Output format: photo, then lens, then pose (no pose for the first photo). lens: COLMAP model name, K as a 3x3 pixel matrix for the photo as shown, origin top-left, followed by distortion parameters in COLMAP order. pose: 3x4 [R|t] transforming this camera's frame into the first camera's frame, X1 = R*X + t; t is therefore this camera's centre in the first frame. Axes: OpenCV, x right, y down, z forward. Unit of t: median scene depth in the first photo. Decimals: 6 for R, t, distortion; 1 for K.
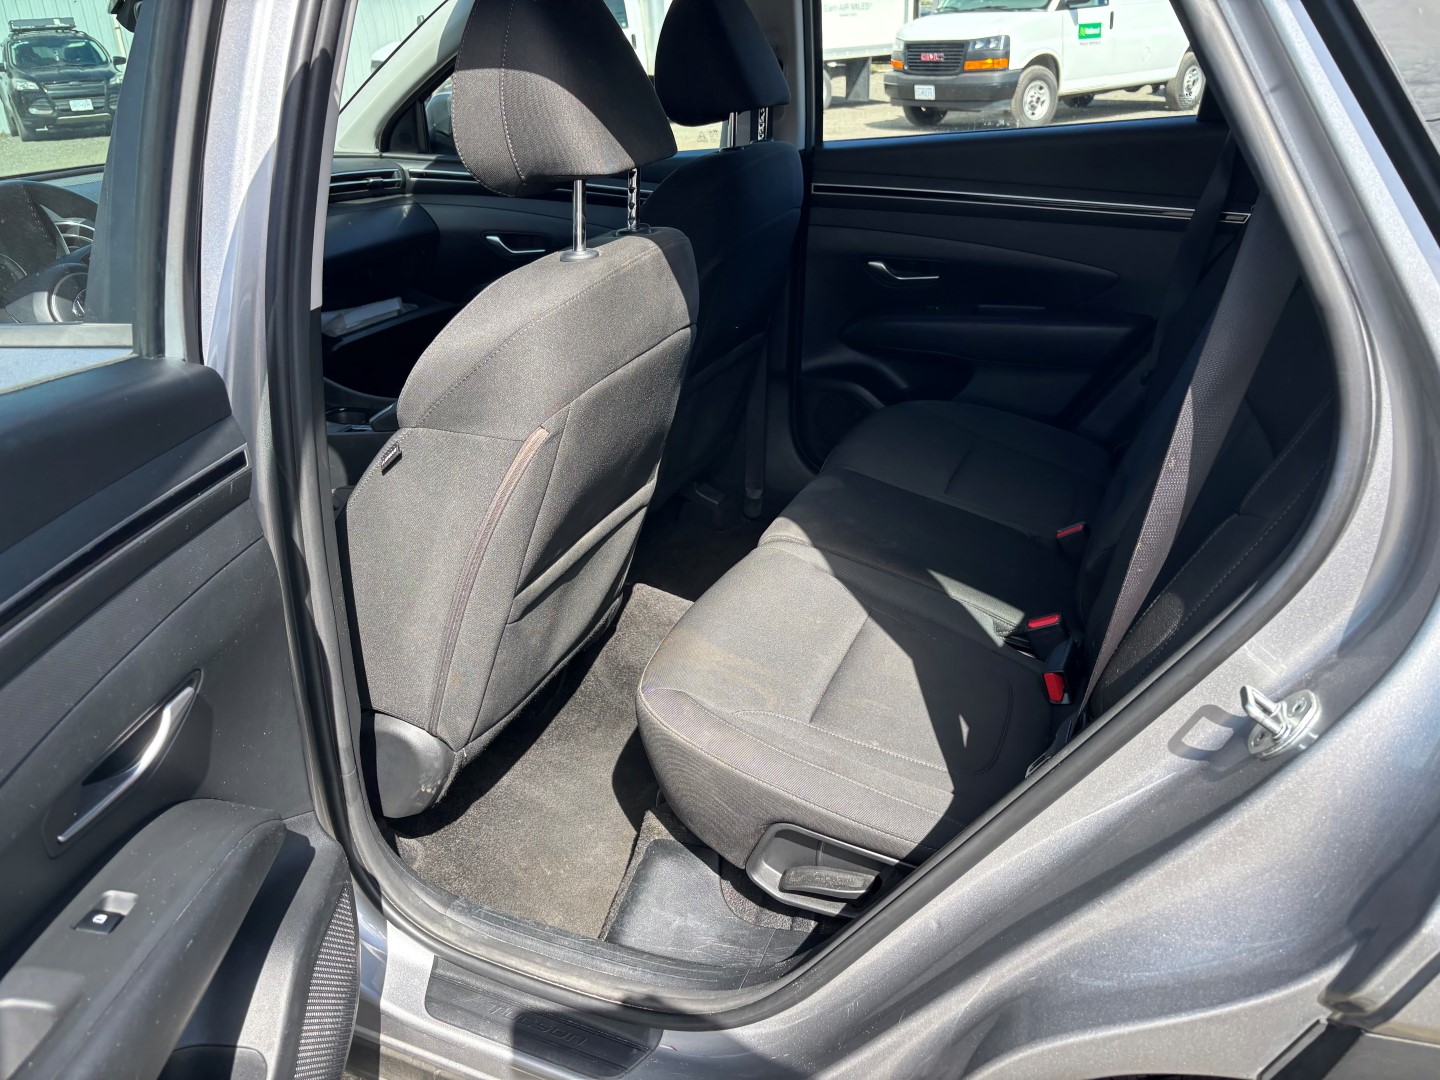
lens RADIAL K [[1106.7, 0, 720.0], [0, 1106.7, 551.7], [0, 0, 1]] dist [0.062240, -0.069307]
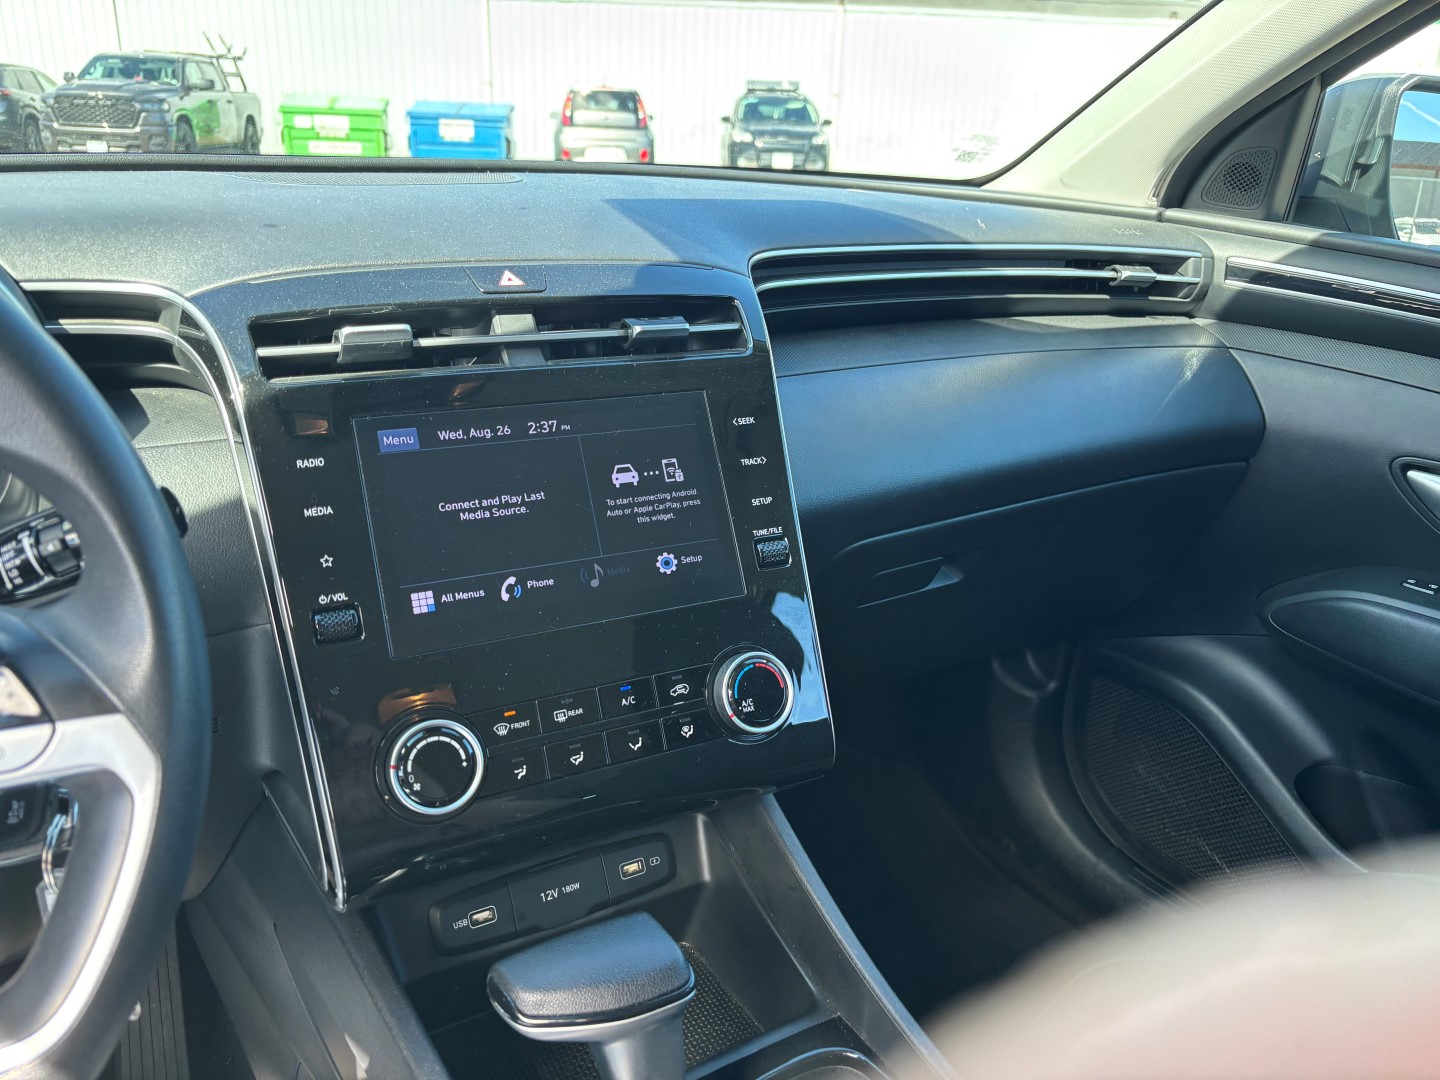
lens RADIAL K [[1106.7, 0, 720.0], [0, 1106.7, 551.7], [0, 0, 1]] dist [0.062240, -0.069307]
pose [[0.849145, 0.255146, -0.462442, -0.221444], [-0.285422, 0.958391, 0.004682, -0.196966], [0.444395, 0.128015, 0.886637, 0.592875]]
